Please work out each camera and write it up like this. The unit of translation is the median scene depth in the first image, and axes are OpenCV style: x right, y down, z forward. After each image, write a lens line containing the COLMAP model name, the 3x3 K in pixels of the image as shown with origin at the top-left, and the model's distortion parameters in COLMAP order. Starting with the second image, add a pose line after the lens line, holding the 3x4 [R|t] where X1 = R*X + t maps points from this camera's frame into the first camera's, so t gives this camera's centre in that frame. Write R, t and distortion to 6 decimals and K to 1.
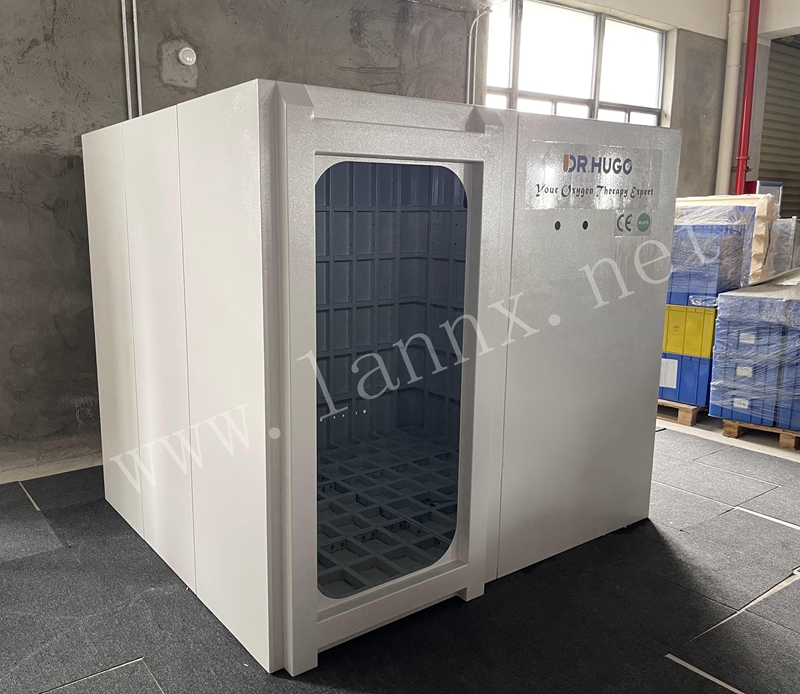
lens RADIAL K [[701.5, 0, 337.0], [0, 701.5, 344.9], [0, 0, 1]] dist [0.104521, -0.145925]
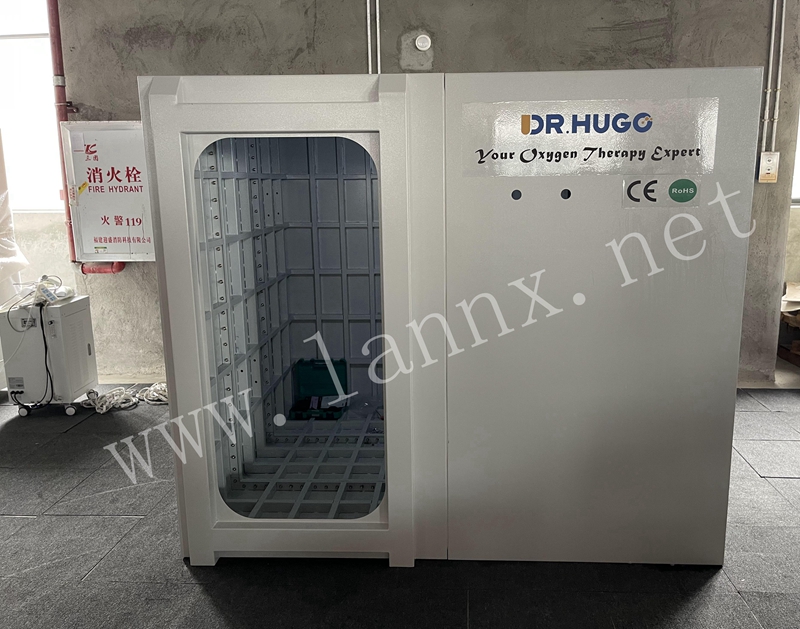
lens RADIAL K [[652.9, 0, 434.8], [0, 652.9, 302.7], [0, 0, 1]] dist [0.060725, -0.080310]
pose [[0.796318, 0.102915, -0.596059, 0.670347], [-0.098347, 0.994336, 0.040293, -0.050075], [0.596830, 0.026535, 0.801929, 0.250651]]
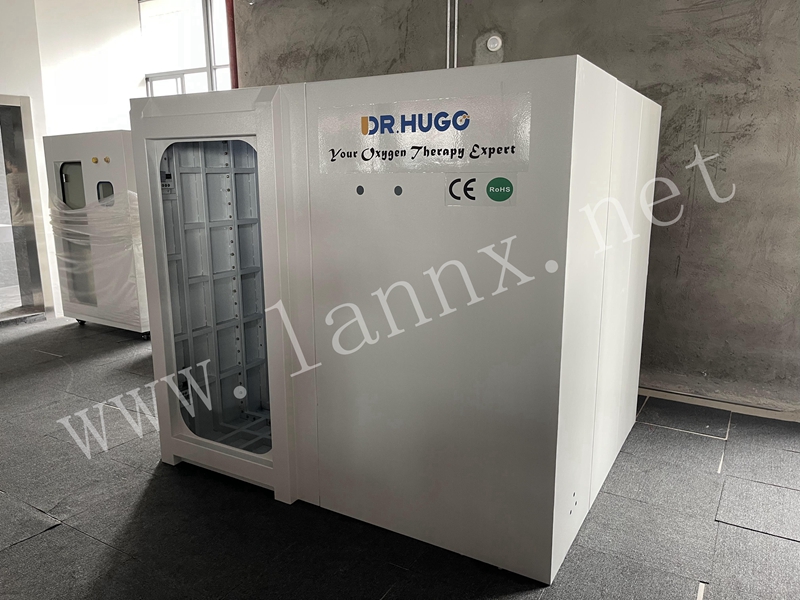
lens RADIAL K [[603.4, 0, 400.0], [0, 603.4, 300.0], [0, 0, 1]] dist [0.026333, -0.003568]
pose [[0.415266, 0.182218, -0.891264, 1.008638], [-0.157831, 0.979307, 0.126680, -0.121541], [0.895904, 0.088063, 0.435433, 0.634671]]
